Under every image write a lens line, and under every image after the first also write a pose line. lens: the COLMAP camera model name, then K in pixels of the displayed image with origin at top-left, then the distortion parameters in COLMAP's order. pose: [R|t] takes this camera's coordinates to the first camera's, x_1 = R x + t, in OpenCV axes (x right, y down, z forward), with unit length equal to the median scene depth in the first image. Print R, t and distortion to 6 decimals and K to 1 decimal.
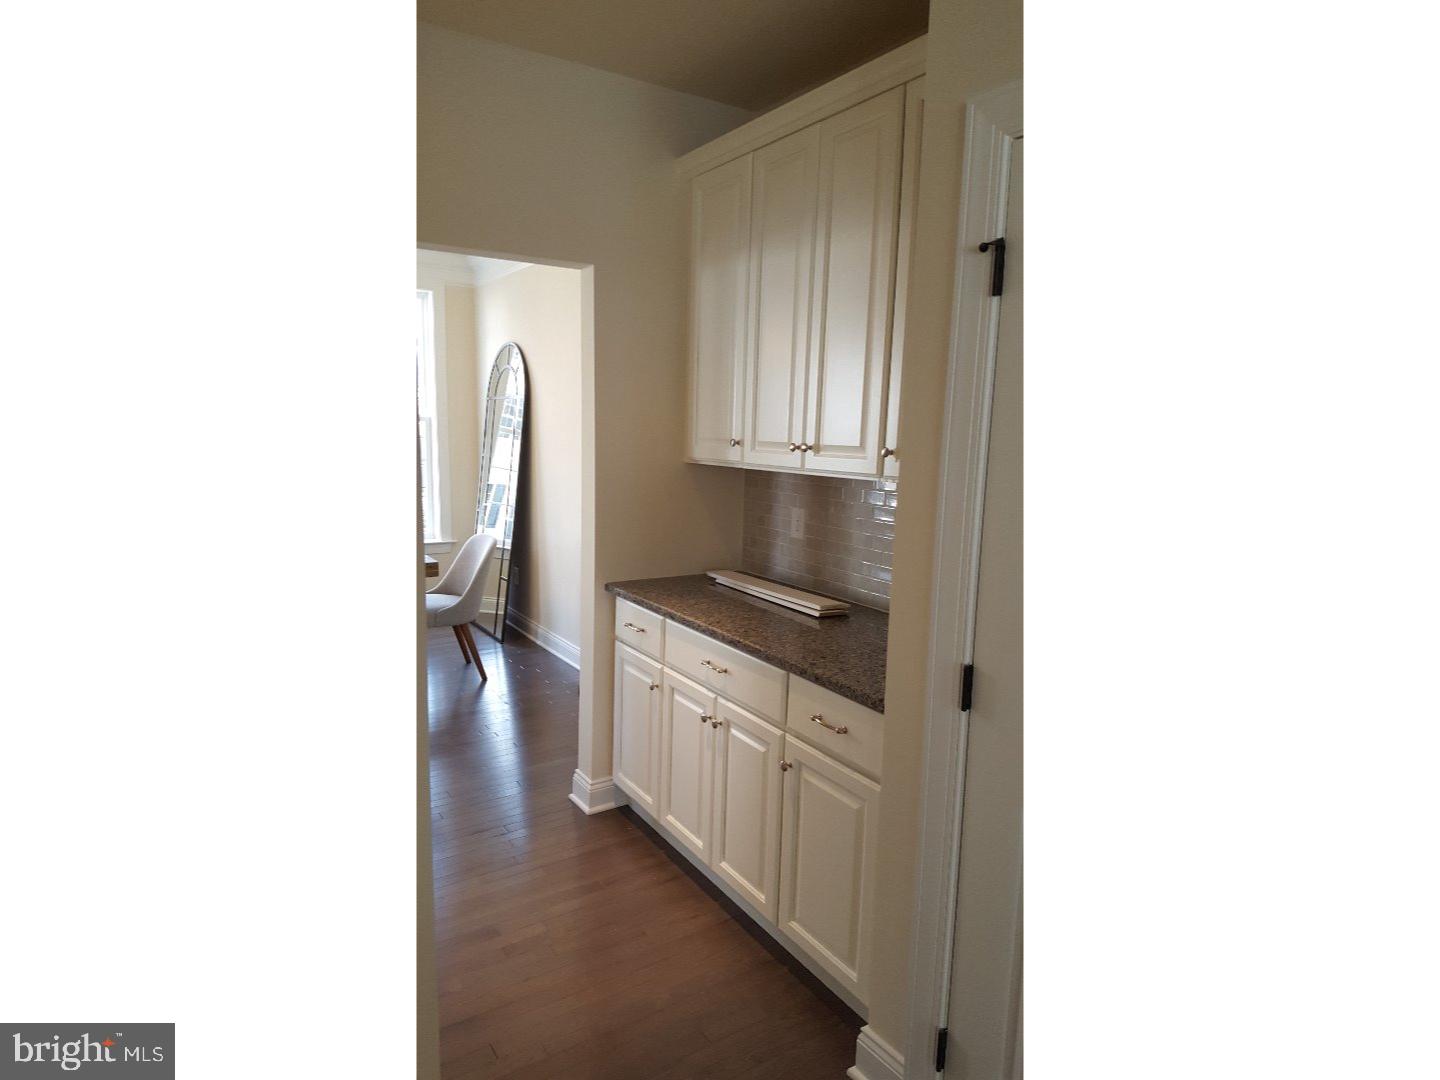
lens RADIAL K [[1054.1, 0, 718.6], [0, 1054.1, 596.3], [0, 0, 1]] dist [0.145088, -0.172481]
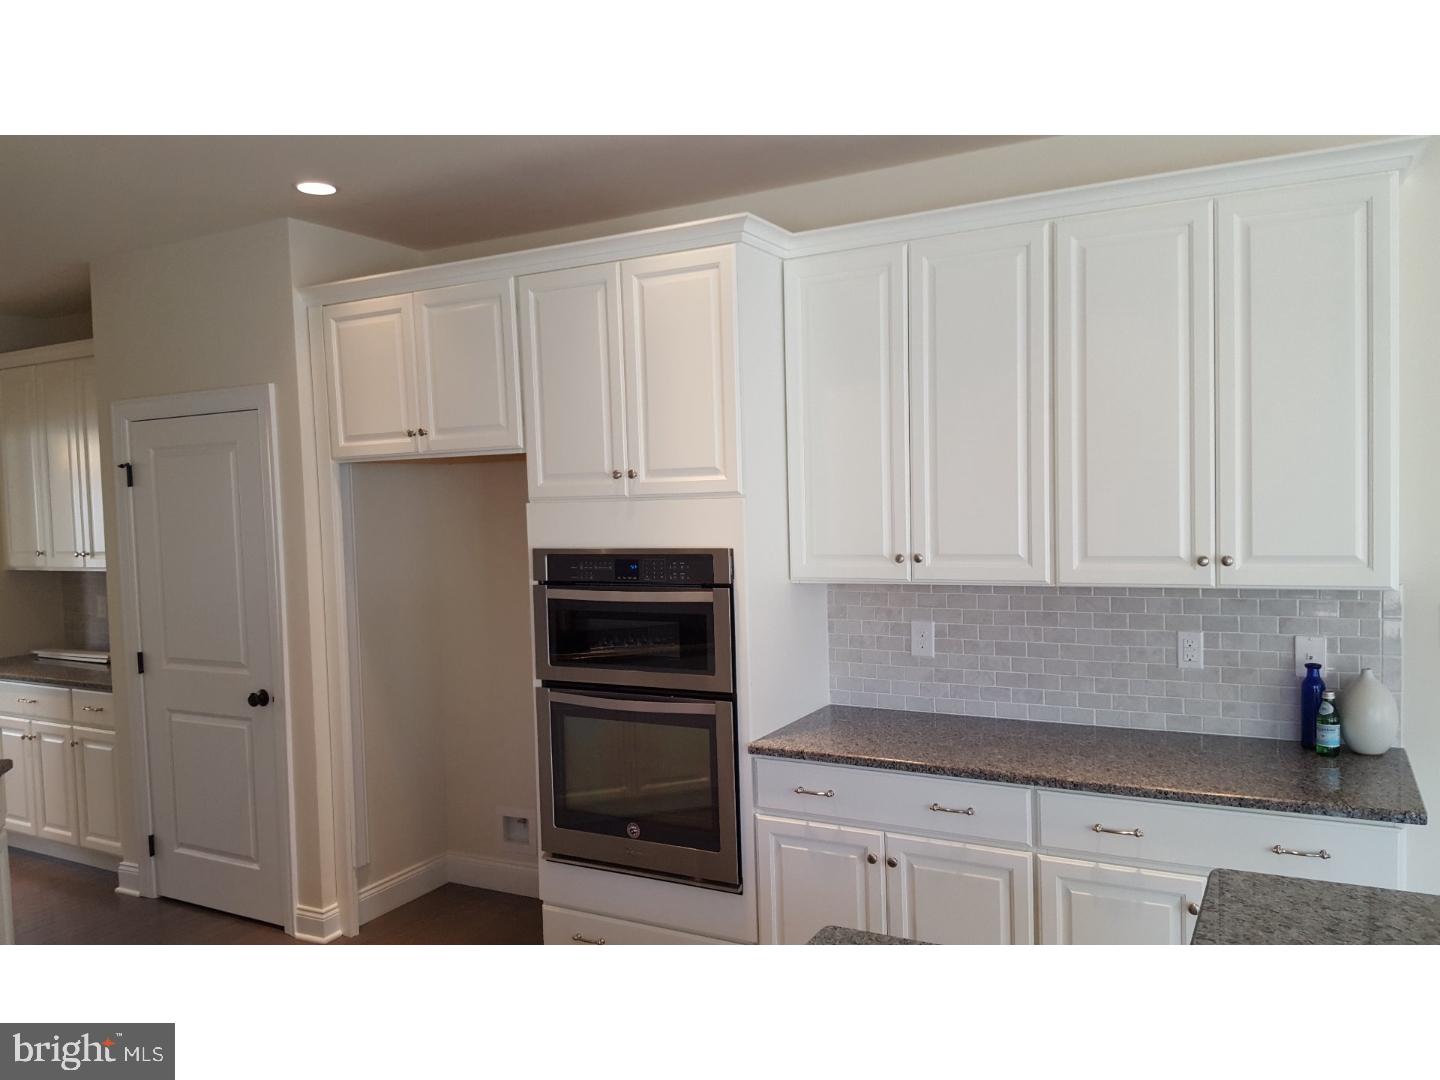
lens RADIAL K [[1054.1, 0, 718.6], [0, 1054.1, 596.3], [0, 0, 1]] dist [0.145088, -0.172481]
pose [[0.868304, -0.068683, 0.491255, 0.099443], [0.113814, 0.991532, -0.062541, 0.125544], [-0.482799, 0.110216, 0.868768, -0.823164]]
